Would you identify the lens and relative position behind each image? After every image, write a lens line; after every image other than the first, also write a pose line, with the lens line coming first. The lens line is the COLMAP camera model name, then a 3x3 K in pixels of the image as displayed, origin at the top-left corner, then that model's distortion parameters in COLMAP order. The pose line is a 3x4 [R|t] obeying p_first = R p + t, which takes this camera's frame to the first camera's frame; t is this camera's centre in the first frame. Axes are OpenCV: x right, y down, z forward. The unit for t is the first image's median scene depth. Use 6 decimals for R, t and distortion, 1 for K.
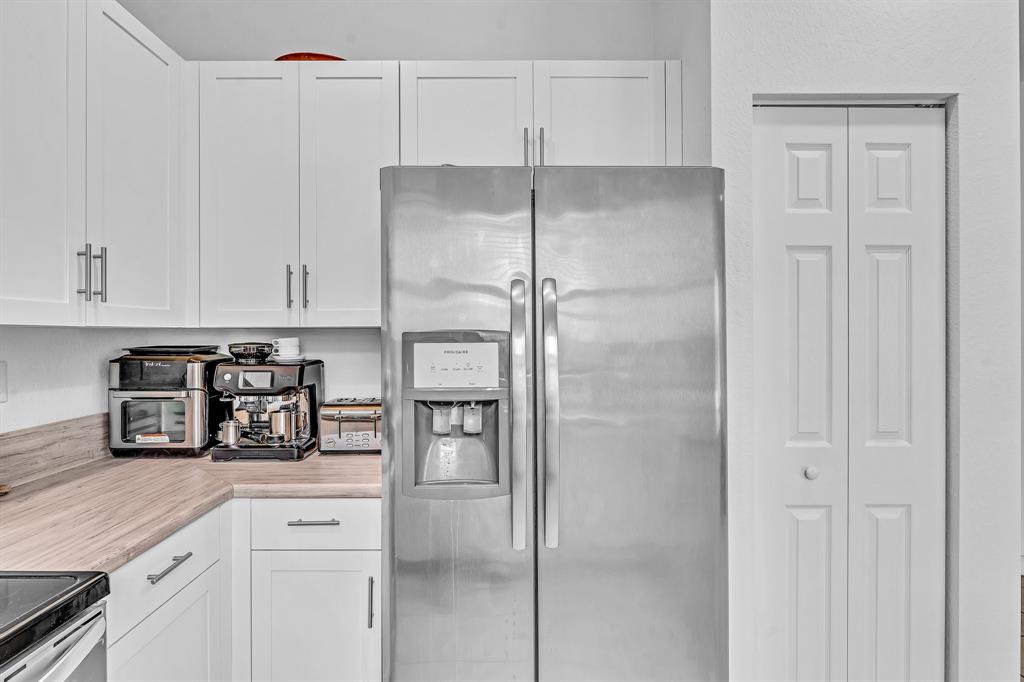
lens RADIAL K [[554.3, 0, 507.3], [0, 554.3, 336.1], [0, 0, 1]] dist [0.002468, -0.001181]
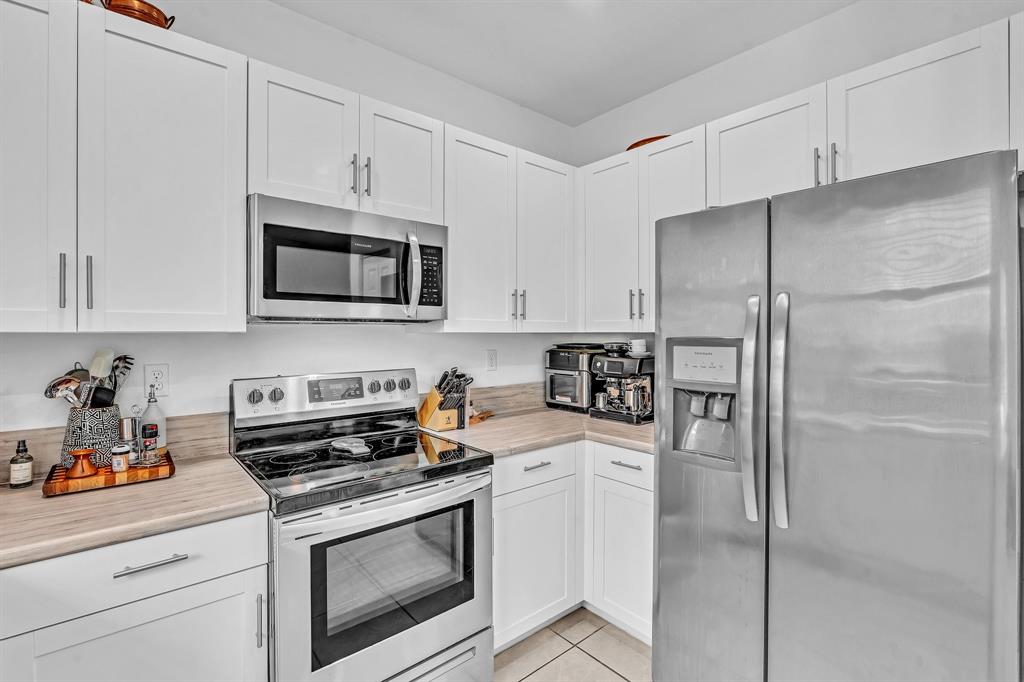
lens RADIAL K [[476.6, 0, 509.1], [0, 476.6, 333.6], [0, 0, 1]] dist [-0.005451, -0.000738]
pose [[0.644069, 0.004644, -0.764953, 0.355582], [-0.004798, 0.999986, 0.002031, -0.013577], [0.764952, 0.002362, 0.644083, -0.050522]]
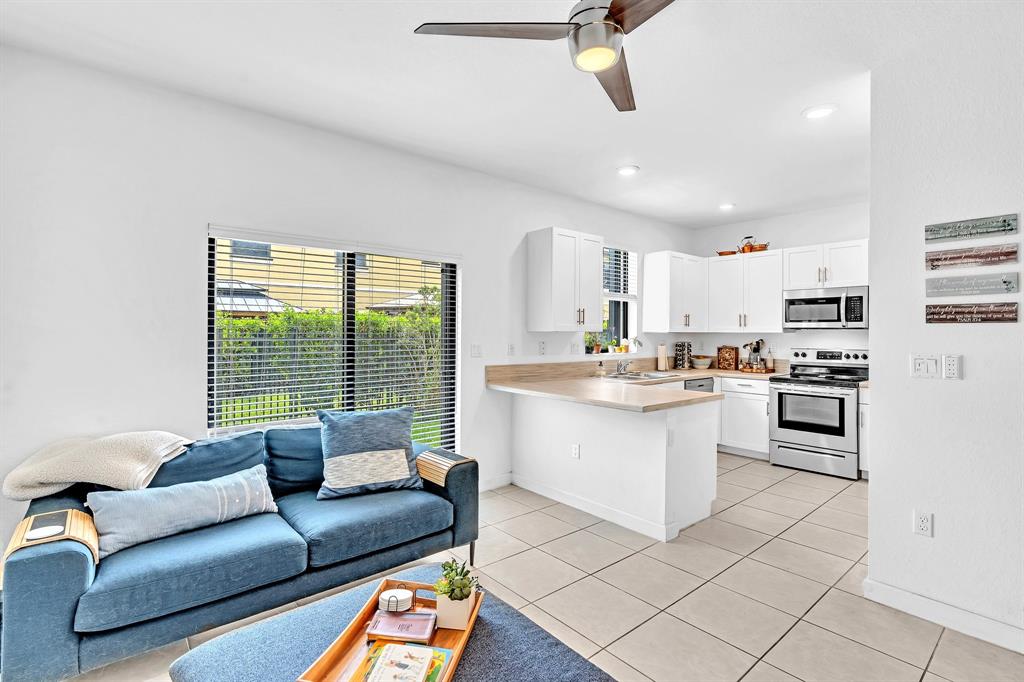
lens RADIAL K [[476.6, 0, 512.1], [0, 476.6, 329.1], [0, 0, 1]] dist [-0.005451, -0.000738]
pose [[-0.759308, -0.006463, -0.650700, 2.376577], [-0.006407, 0.999976, -0.002455, -0.016343], [0.650700, 0.002305, -0.759331, 1.194046]]
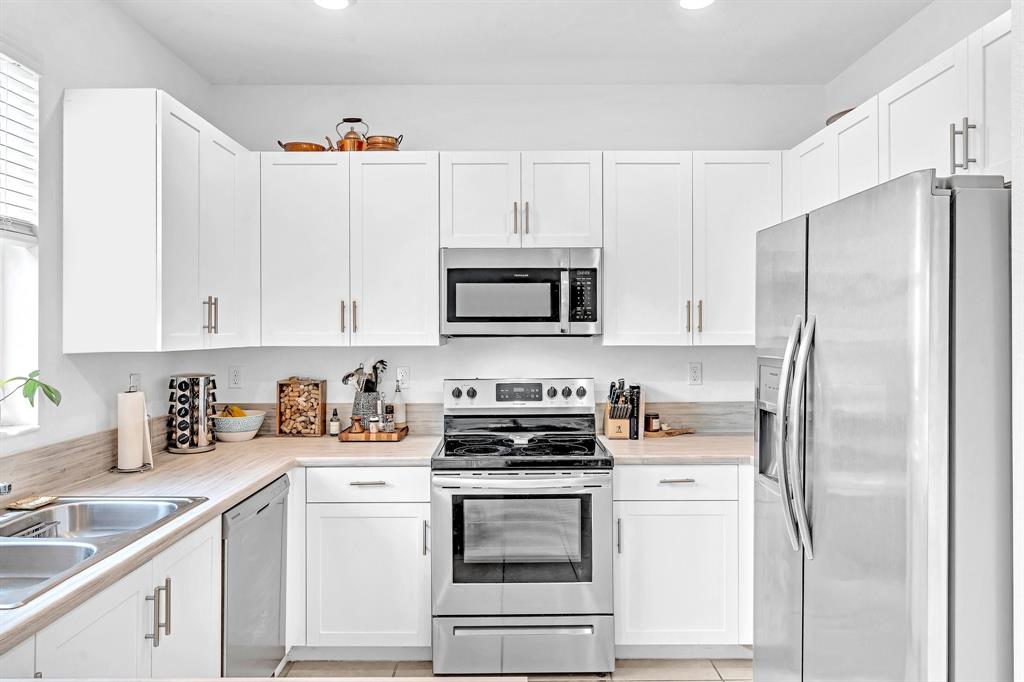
lens RADIAL K [[663.5, 0, 502.2], [0, 663.5, 330.8], [0, 0, 1]] dist [0.008146, 0.002416]
pose [[-0.005692, 0.001371, -0.999983, 1.064515], [-0.000957, 0.999999, 0.001377, -0.051790], [0.999983, 0.000965, -0.005691, 0.298297]]
